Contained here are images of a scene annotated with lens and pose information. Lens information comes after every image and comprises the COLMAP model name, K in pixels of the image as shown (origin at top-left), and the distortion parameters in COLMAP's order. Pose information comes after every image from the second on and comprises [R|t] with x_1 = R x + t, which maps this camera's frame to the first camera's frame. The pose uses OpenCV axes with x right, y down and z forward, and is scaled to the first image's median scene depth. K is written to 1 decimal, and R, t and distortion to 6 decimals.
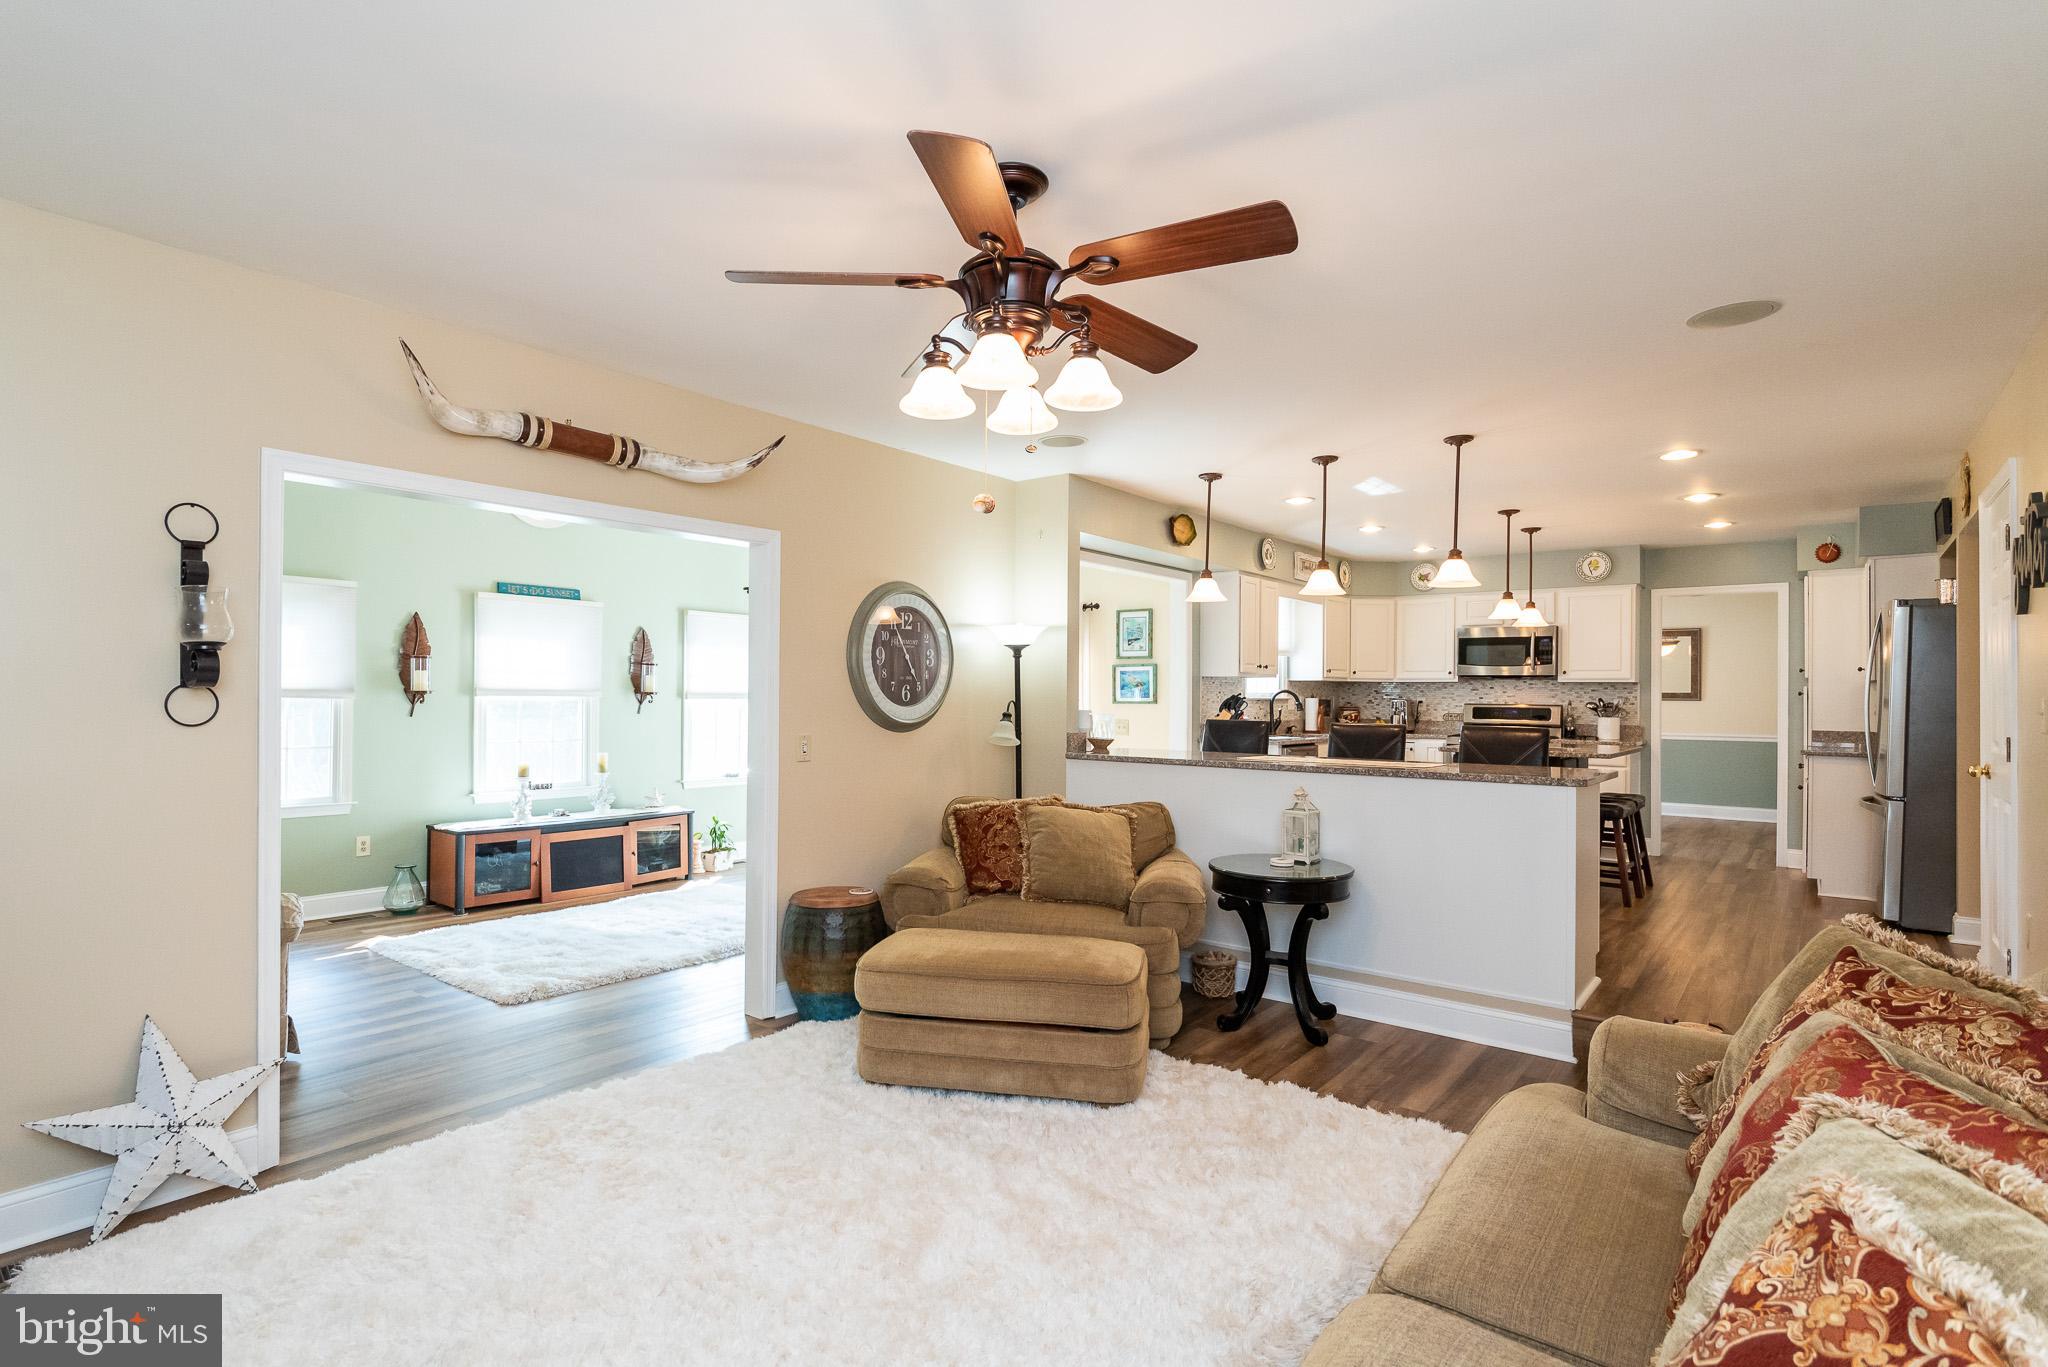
lens RADIAL K [[980.5, 0, 1026.4], [0, 980.5, 692.8], [0, 0, 1]] dist [0.001025, 0.000369]
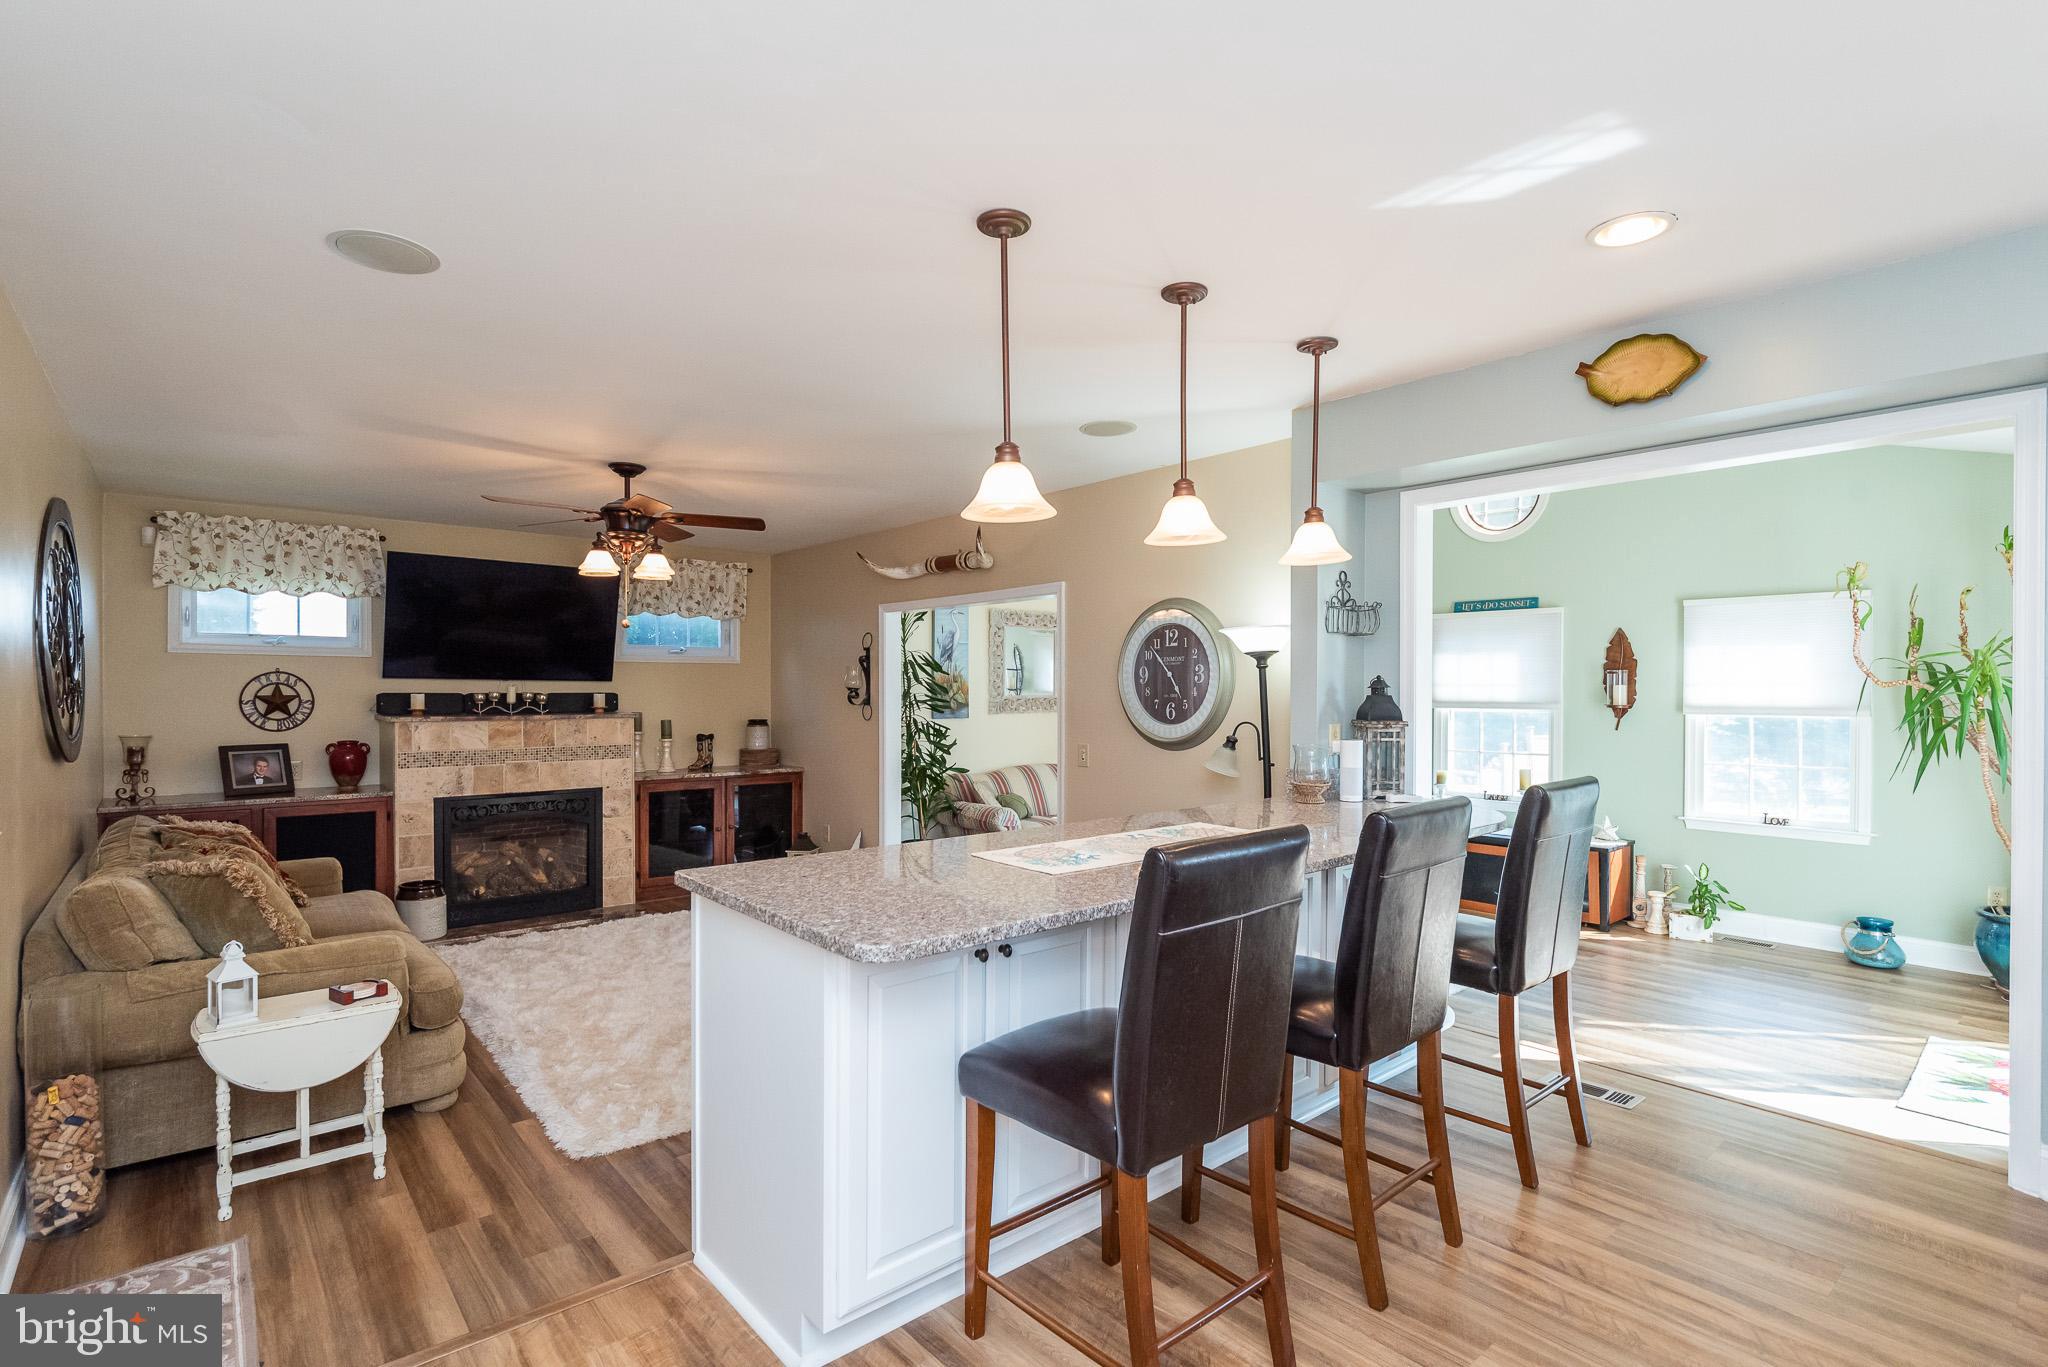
lens RADIAL K [[980.5, 0, 1026.4], [0, 980.5, 692.8], [0, 0, 1]] dist [0.001025, 0.000369]
pose [[-0.184631, -0.002462, -0.982805, 0.870632], [0.003595, 0.999988, -0.003180, -0.015436], [0.982801, -0.004120, -0.184620, 1.034122]]
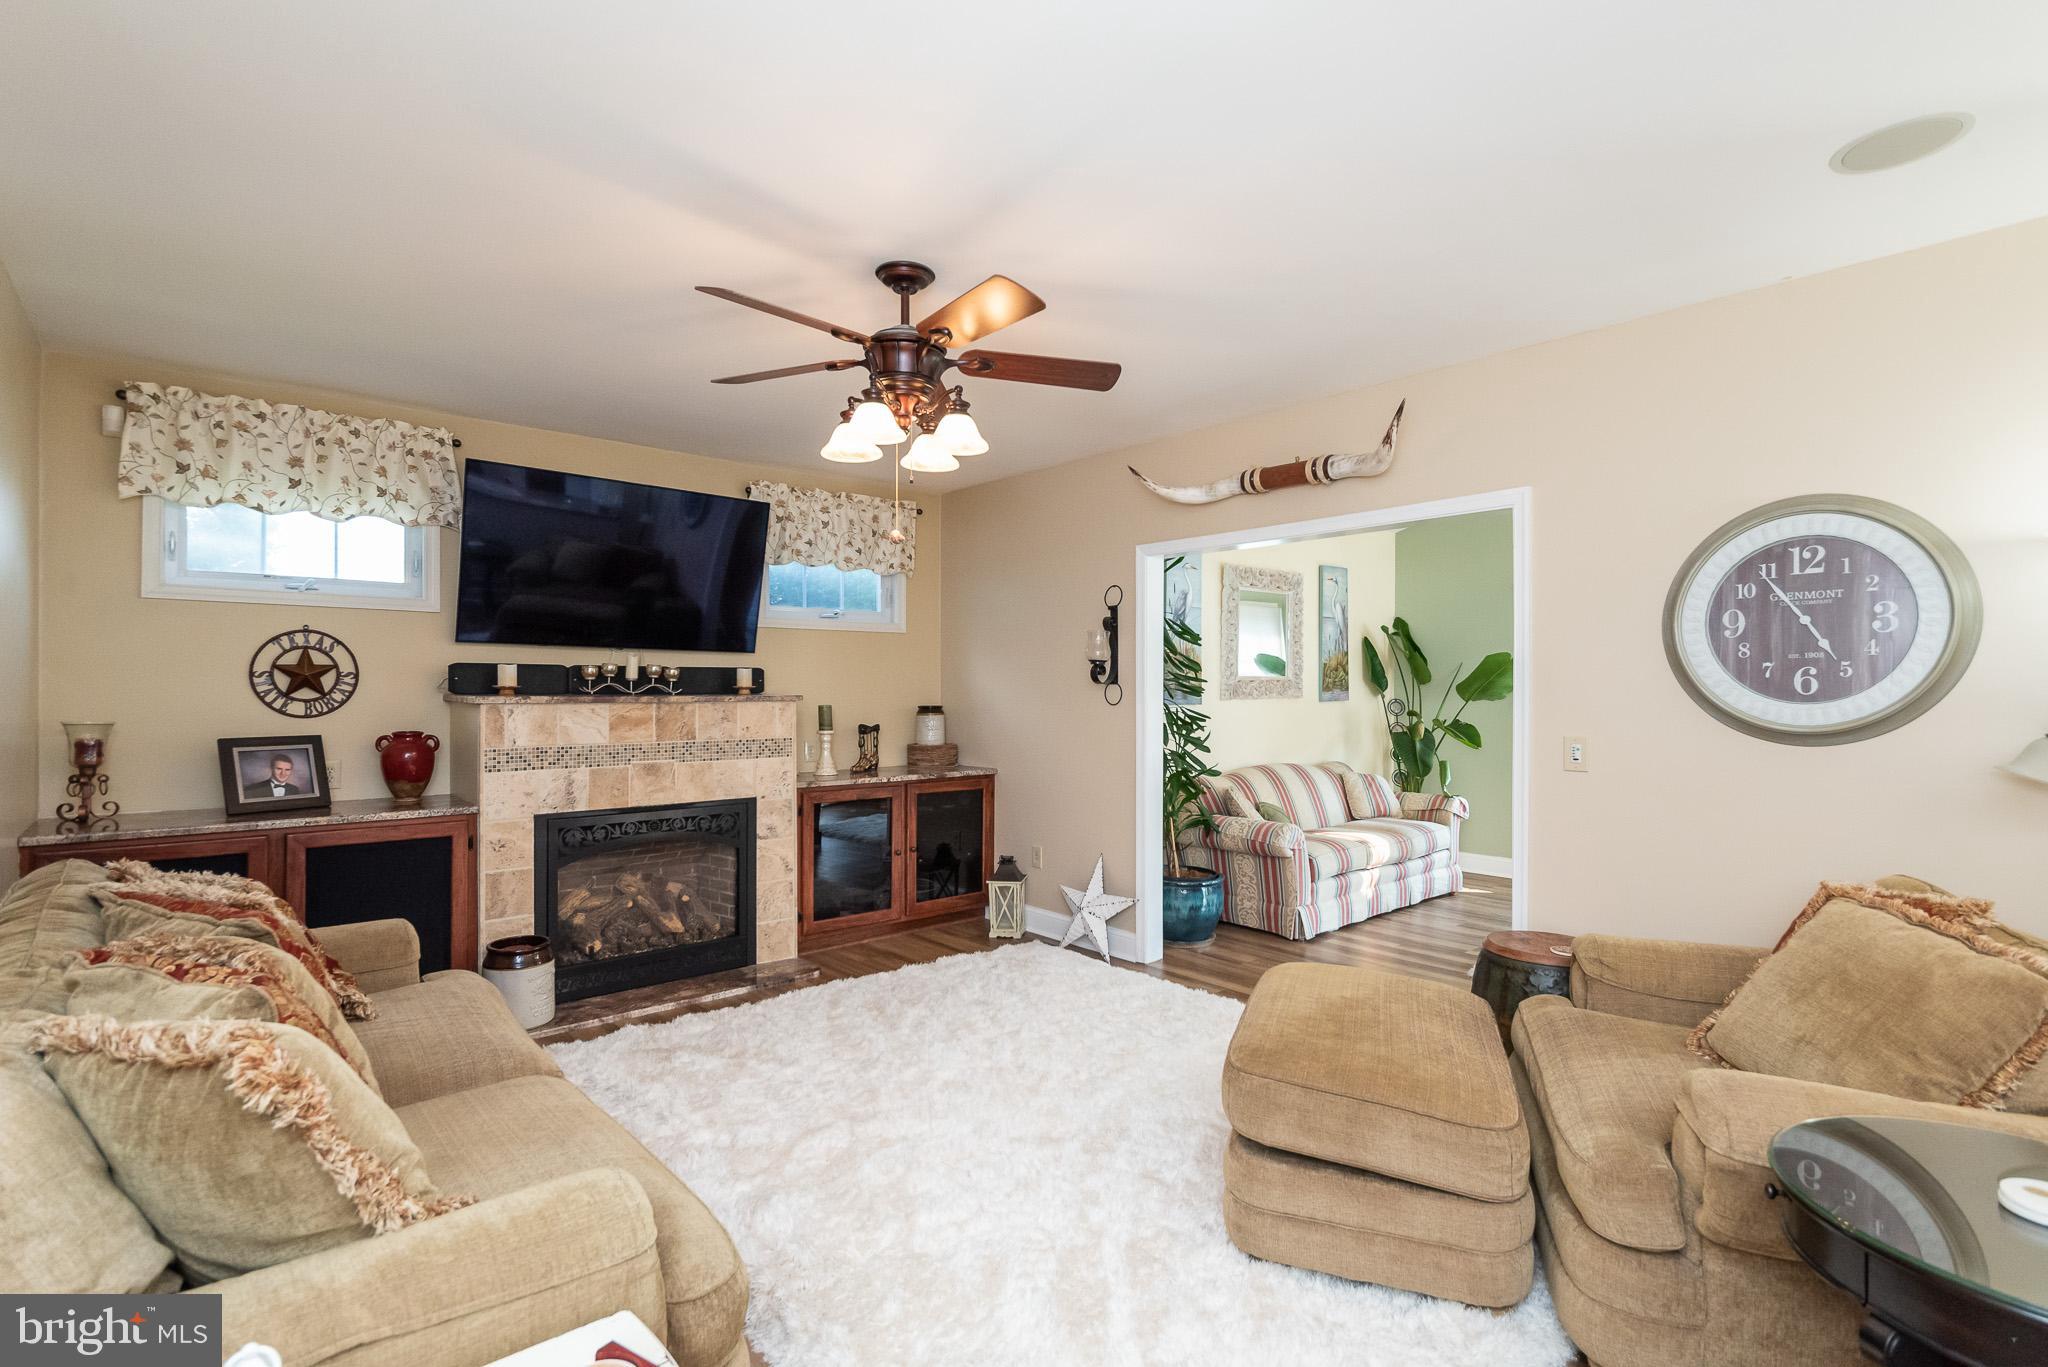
lens RADIAL K [[953.9, 0, 1024.0], [0, 953.9, 683.5], [0, 0, 1]] dist [0.002297, -0.000308]
pose [[-0.174749, -0.010410, -0.984558, 0.529670], [0.002451, 0.999936, -0.011008, 0.007098], [0.984610, -0.004337, -0.174712, 0.629354]]
